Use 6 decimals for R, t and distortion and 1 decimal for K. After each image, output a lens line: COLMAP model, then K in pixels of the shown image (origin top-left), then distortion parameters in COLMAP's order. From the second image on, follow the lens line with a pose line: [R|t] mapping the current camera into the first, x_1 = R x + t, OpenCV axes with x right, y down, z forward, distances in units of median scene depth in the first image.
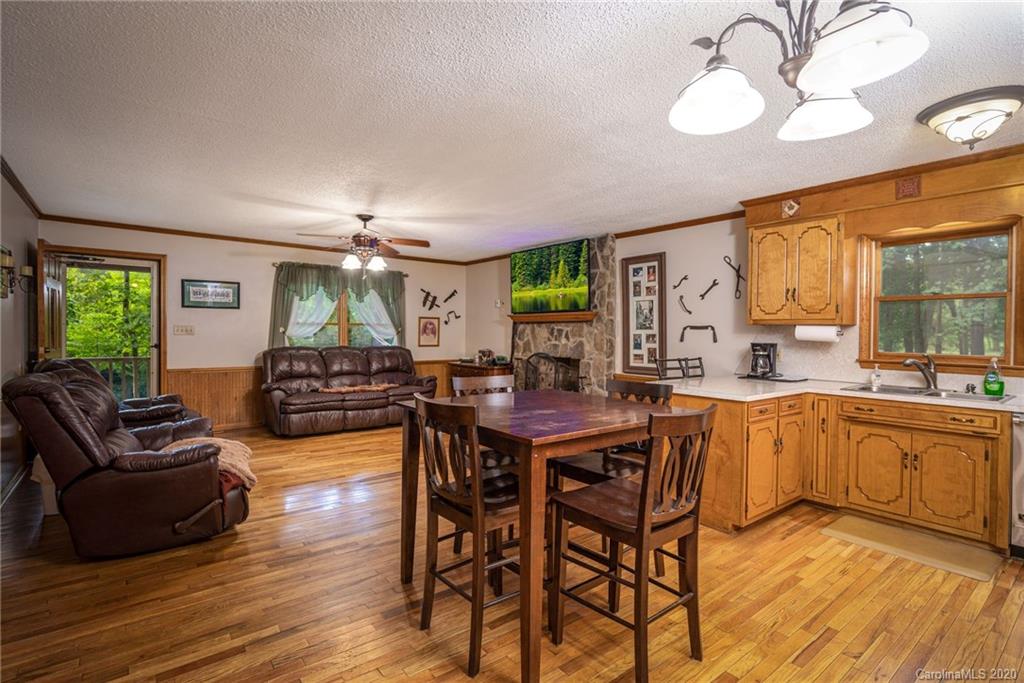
lens RADIAL K [[492.4, 0, 514.2], [0, 492.4, 342.8], [0, 0, 1]] dist [0.001454, 0.000102]
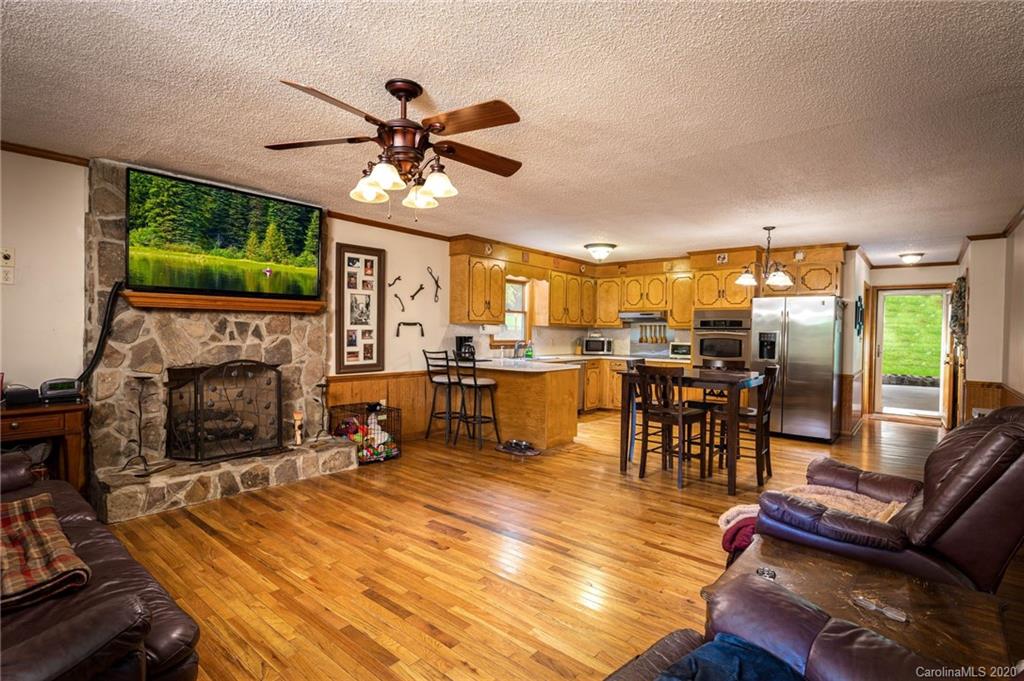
lens RADIAL K [[492.4, 0, 513.8], [0, 492.4, 335.0], [0, 0, 1]] dist [0.001454, 0.000102]
pose [[-0.213290, -0.011898, 0.976916, -0.711959], [0.017073, 0.999728, 0.015904, -0.017296], [-0.976840, 0.020071, -0.213029, 0.900979]]
